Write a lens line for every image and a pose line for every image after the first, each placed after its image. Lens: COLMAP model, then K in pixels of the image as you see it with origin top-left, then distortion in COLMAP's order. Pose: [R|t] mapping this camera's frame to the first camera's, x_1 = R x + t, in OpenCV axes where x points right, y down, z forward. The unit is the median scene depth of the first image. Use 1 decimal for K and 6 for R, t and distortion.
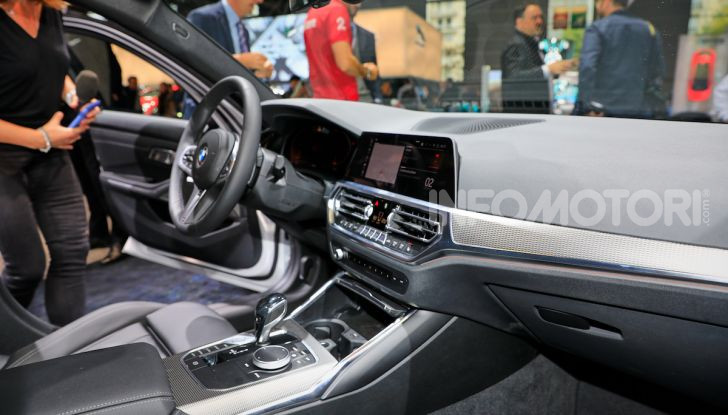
lens RADIAL K [[526.3, 0, 364.0], [0, 526.3, 207.5], [0, 0, 1]] dist [0.002064, 0.005325]
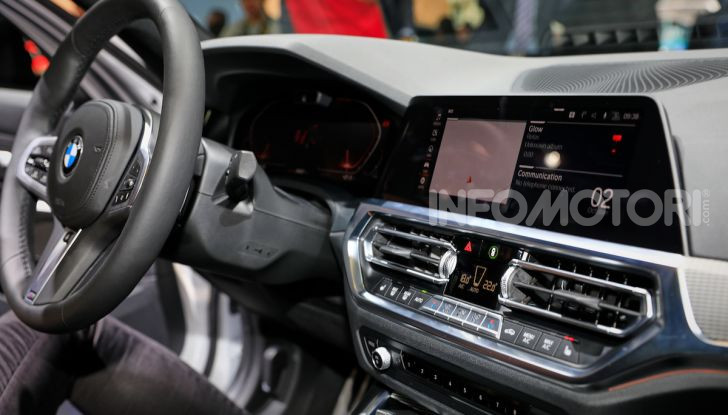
lens RADIAL K [[837.2, 0, 386.9], [0, 837.2, 206.2], [0, 0, 1]] dist [0.062544, 0.015898]
pose [[0.996424, -0.032666, 0.077925, -0.092032], [0.035724, 0.998632, -0.038174, -0.016088], [-0.076571, 0.040822, 0.996228, 0.245316]]
